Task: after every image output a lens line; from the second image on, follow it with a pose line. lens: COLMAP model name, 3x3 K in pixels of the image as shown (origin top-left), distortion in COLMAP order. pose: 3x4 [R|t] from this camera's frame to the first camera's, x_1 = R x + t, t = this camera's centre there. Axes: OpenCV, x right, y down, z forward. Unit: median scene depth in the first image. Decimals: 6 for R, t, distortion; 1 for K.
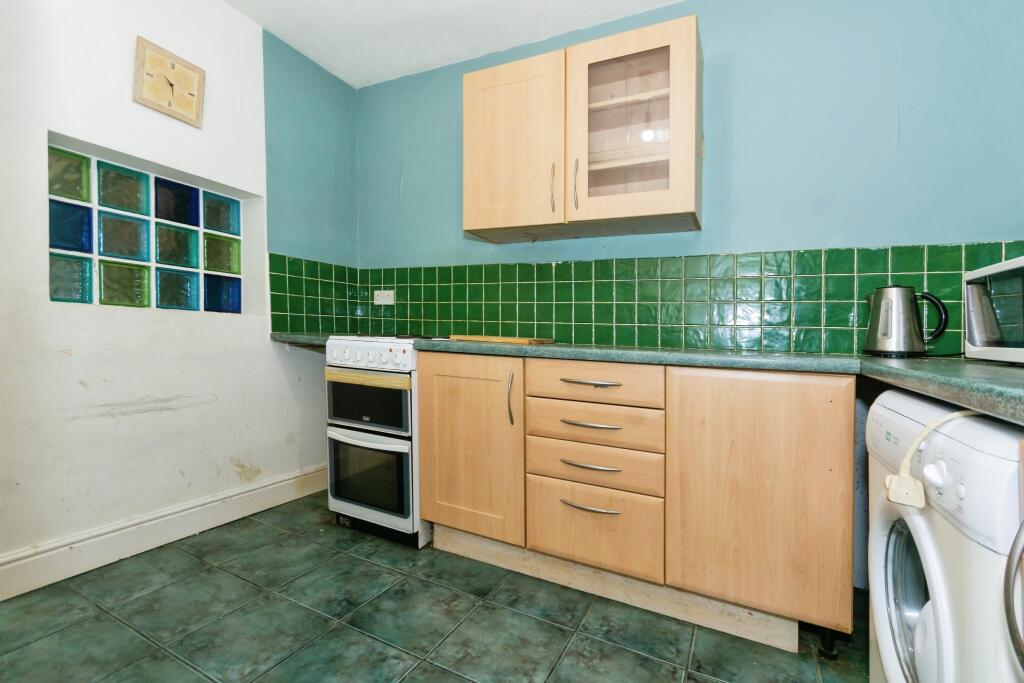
lens RADIAL K [[450.0, 0, 513.6], [0, 450.0, 304.2], [0, 0, 1]] dist [0.000654, 0.000201]
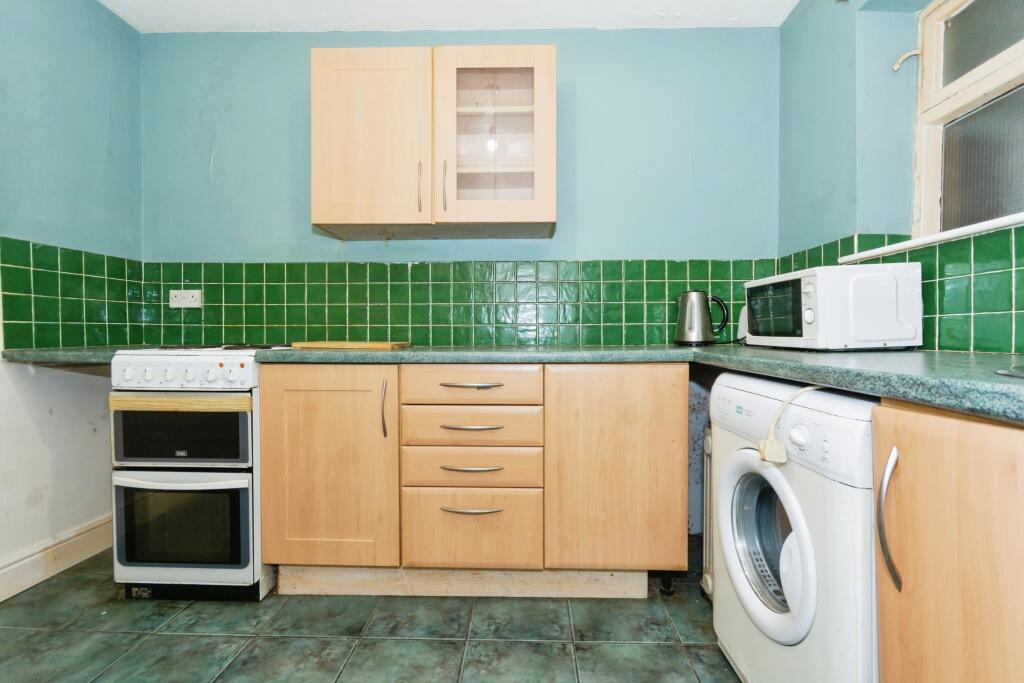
lens RADIAL K [[443.6, 0, 510.9], [0, 443.6, 297.8], [0, 0, 1]] dist [0.000988, -0.000418]
pose [[0.908385, -0.001152, 0.418134, -0.150684], [0.005423, 0.999945, -0.009027, -0.010301], [-0.418100, 0.010467, 0.908341, 0.057963]]
